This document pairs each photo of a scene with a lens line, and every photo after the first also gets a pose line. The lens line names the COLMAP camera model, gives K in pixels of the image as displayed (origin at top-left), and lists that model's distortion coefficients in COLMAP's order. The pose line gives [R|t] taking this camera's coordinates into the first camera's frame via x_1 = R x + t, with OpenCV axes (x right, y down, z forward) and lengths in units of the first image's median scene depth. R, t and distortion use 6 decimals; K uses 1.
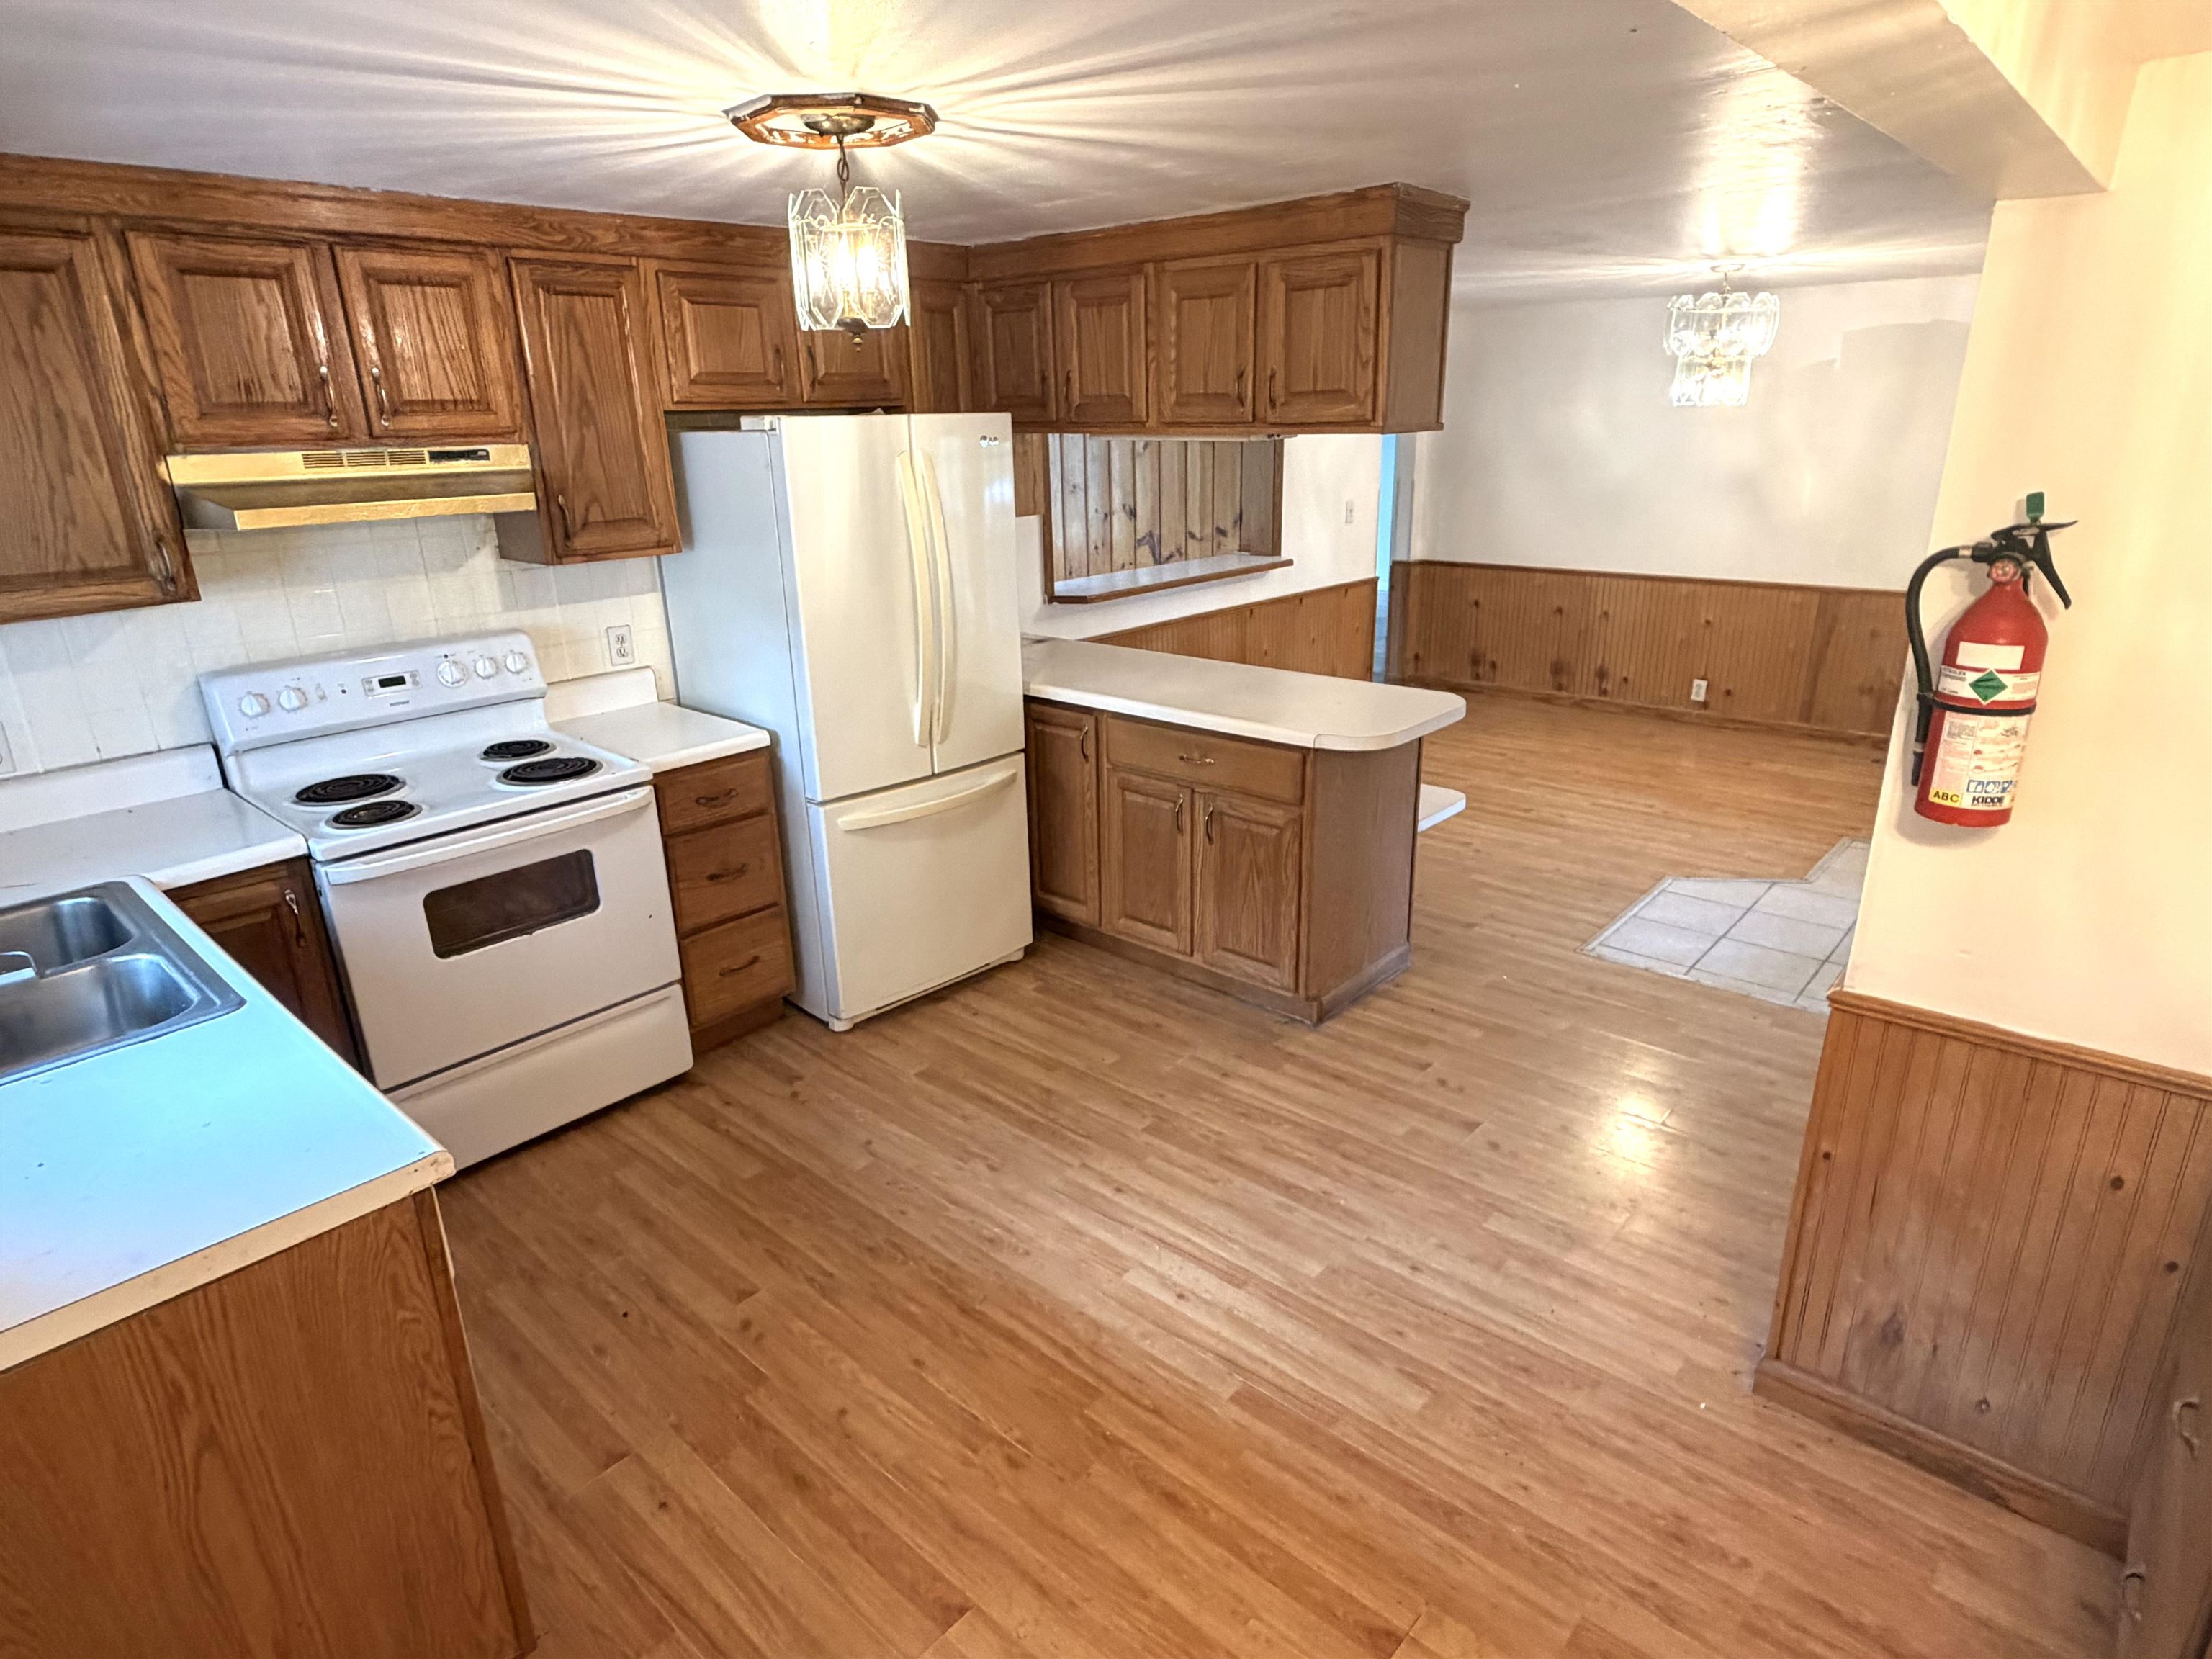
lens RADIAL K [[1235.0, 0, 1094.7], [0, 1235.0, 830.3], [0, 0, 1]] dist [0.002071, 0.000132]
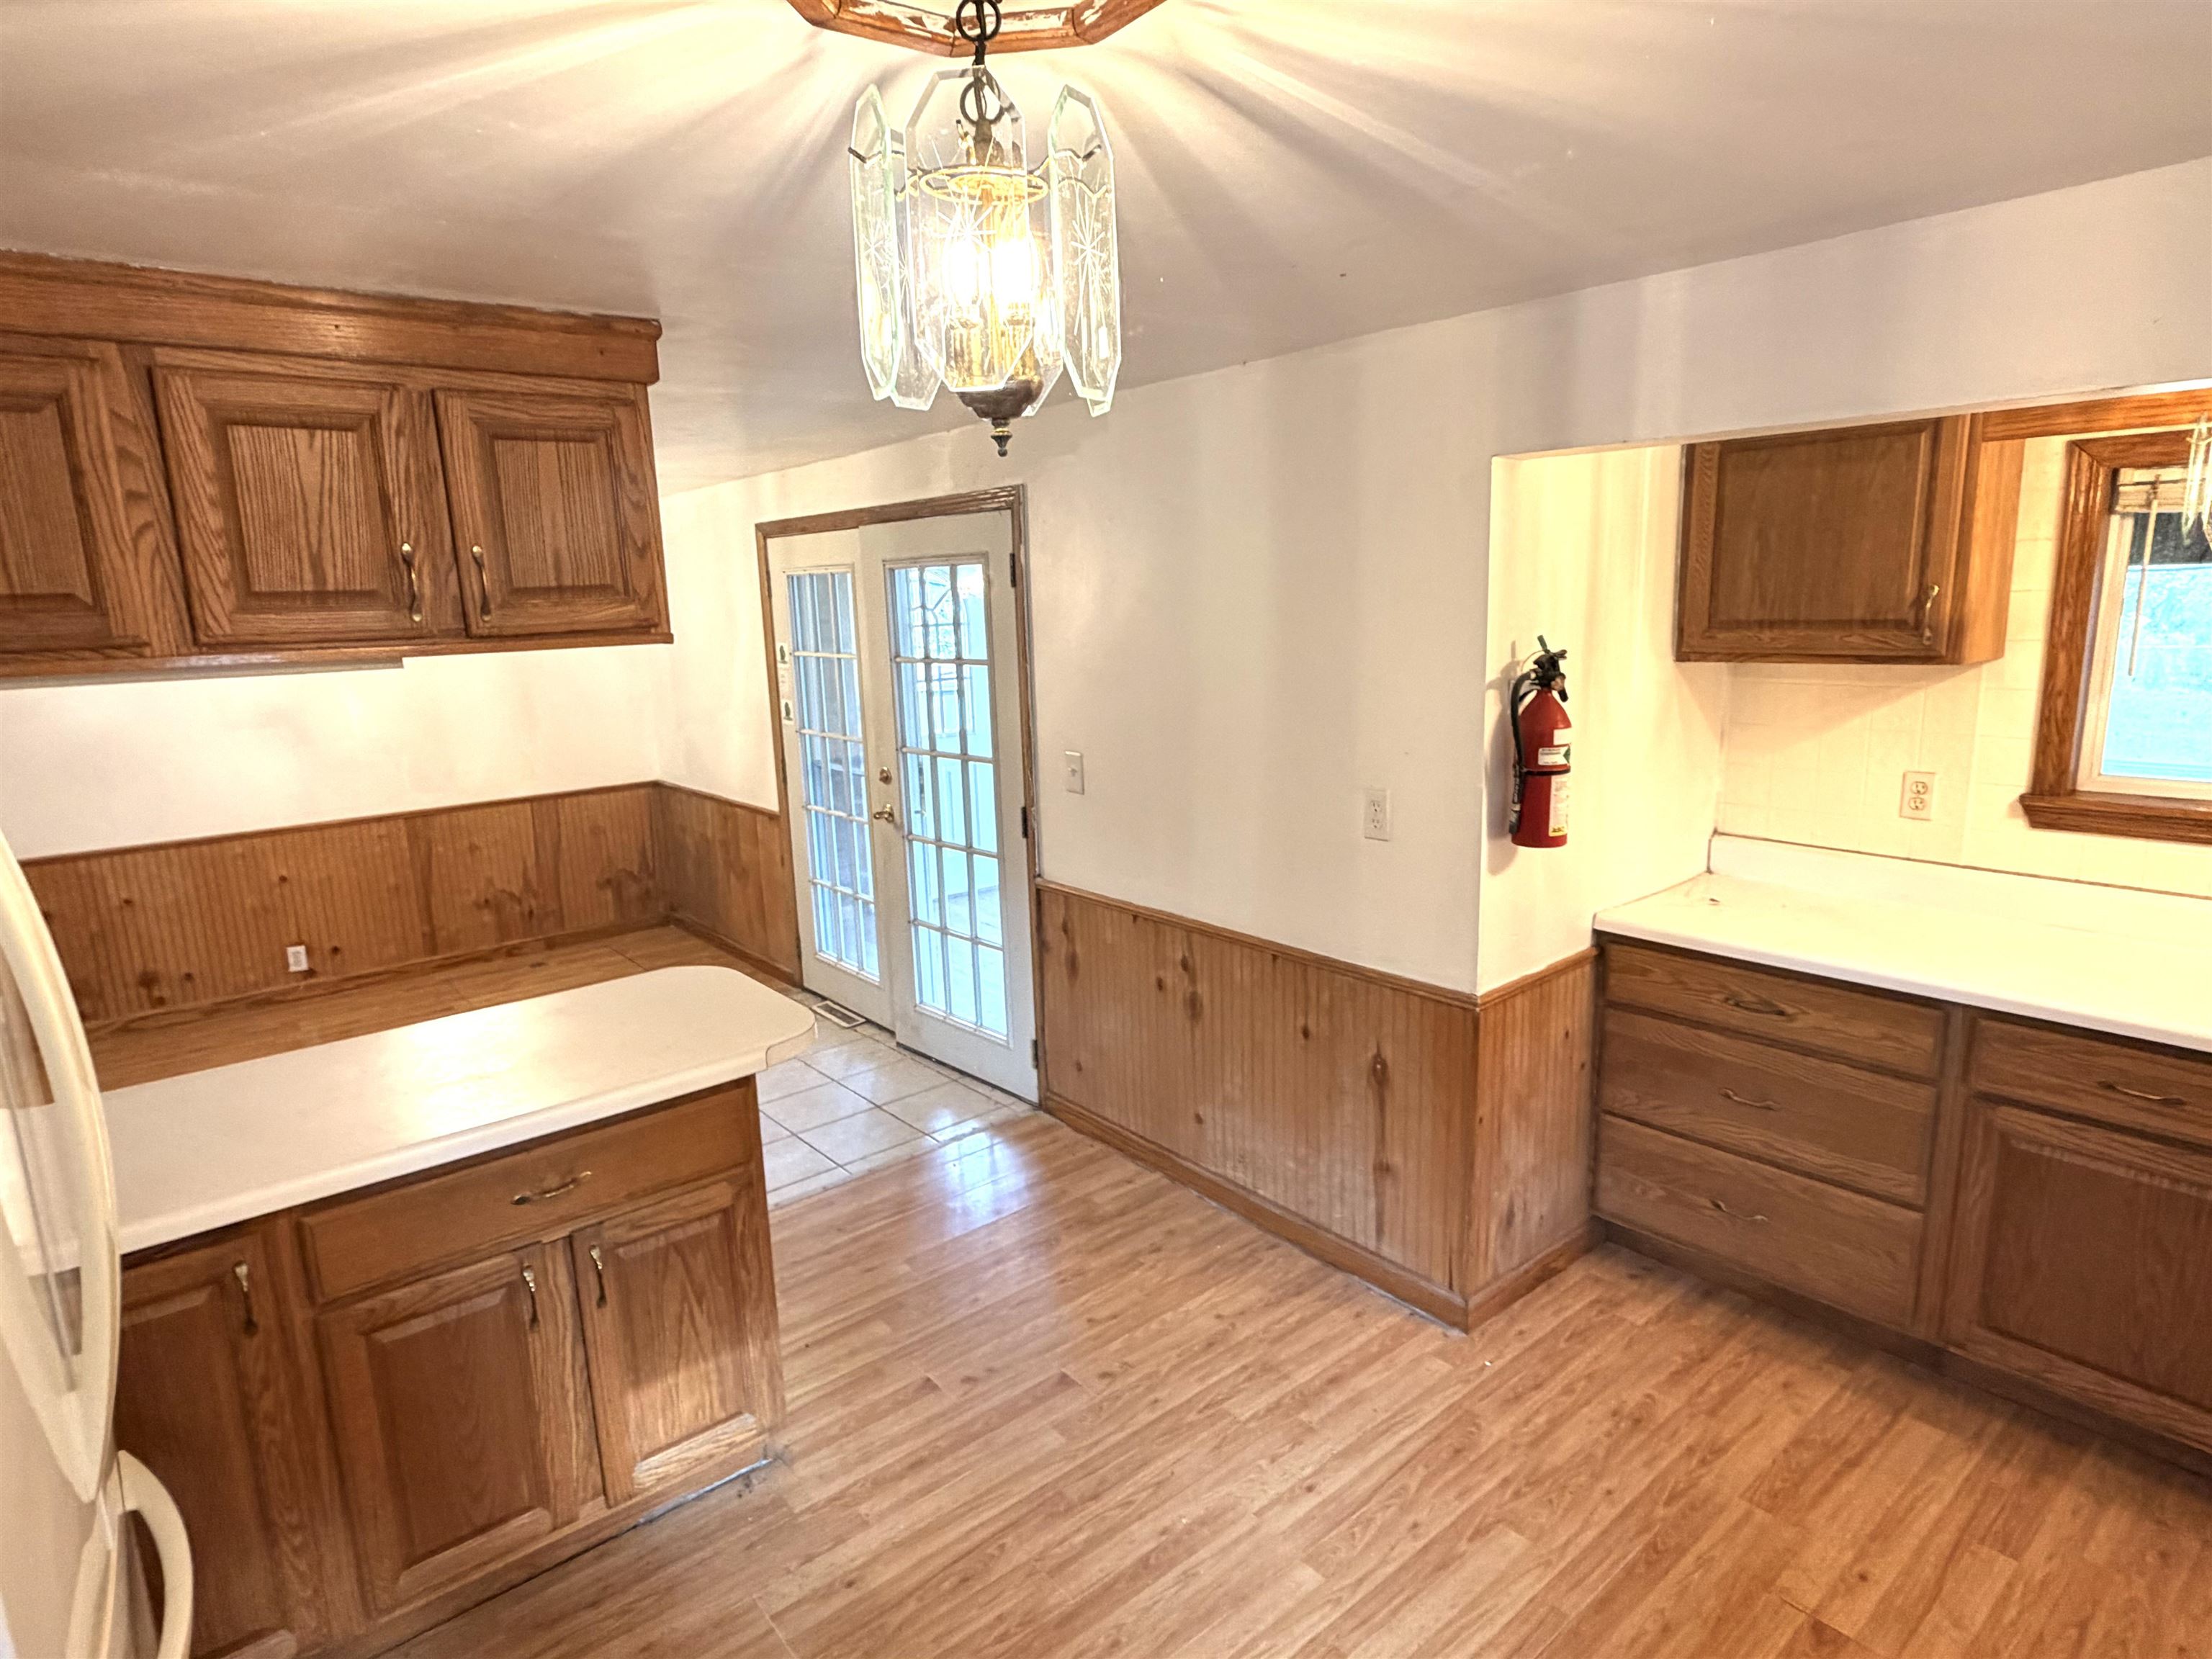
lens RADIAL K [[1235.0, 0, 1088.6], [0, 1235.0, 829.4], [0, 0, 1]] dist [0.002071, 0.000132]
pose [[0.145050, -0.173114, 0.974162, -0.460772], [0.348038, 0.930579, 0.113546, -0.211296], [-0.926191, 0.322576, 0.195231, 0.651998]]
